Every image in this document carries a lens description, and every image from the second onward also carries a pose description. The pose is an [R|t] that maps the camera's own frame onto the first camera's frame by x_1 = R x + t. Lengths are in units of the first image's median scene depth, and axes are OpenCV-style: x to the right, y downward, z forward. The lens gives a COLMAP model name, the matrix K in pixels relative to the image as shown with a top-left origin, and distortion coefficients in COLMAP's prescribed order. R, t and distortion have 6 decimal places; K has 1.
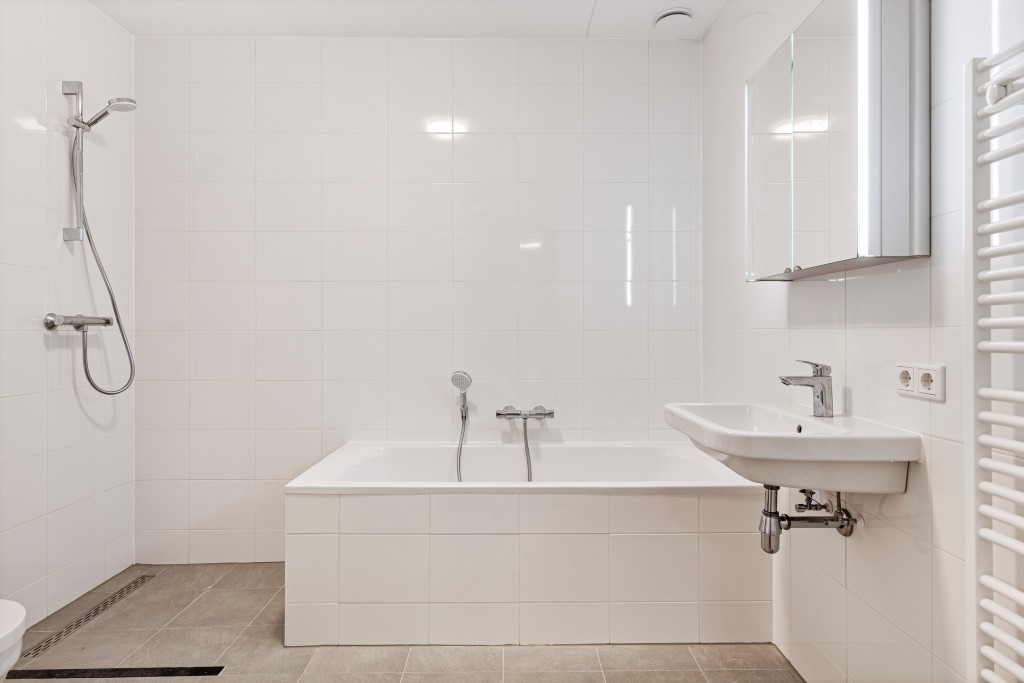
lens RADIAL K [[578.5, 0, 512.0], [0, 578.5, 341.5], [0, 0, 1]] dist [0.006059, 0.000794]
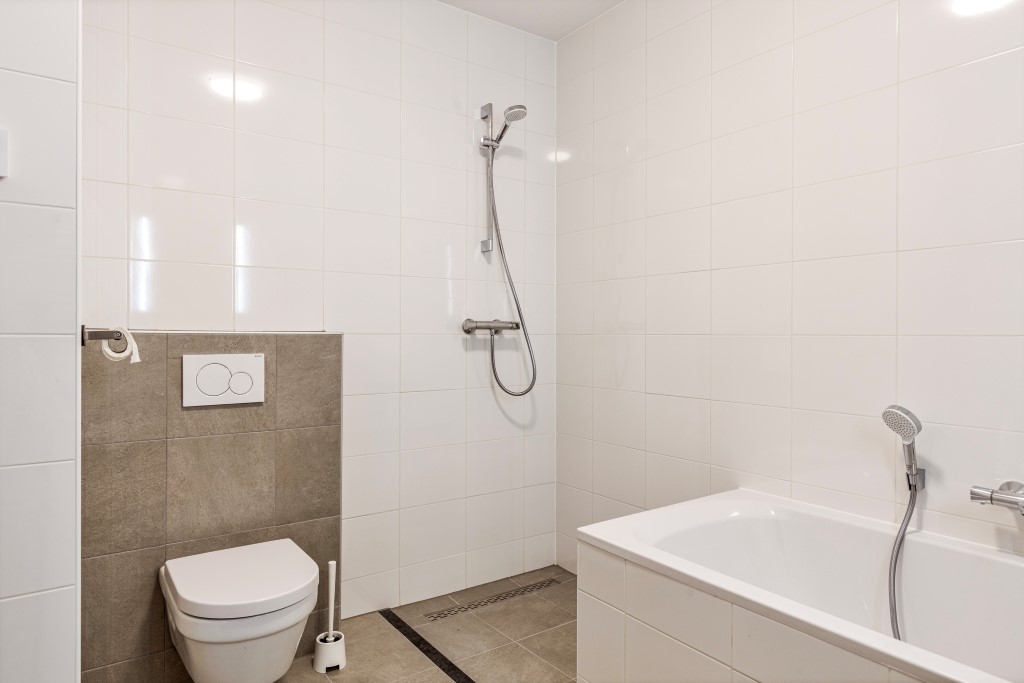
lens RADIAL K [[623.4, 0, 512.0], [0, 623.4, 341.5], [0, 0, 1]] dist [0.001441, 0.000220]
pose [[0.568777, 0.012535, -0.822396, 0.228896], [-0.013622, 0.999890, 0.005819, -0.012714], [0.822379, 0.007893, 0.568885, 0.369527]]
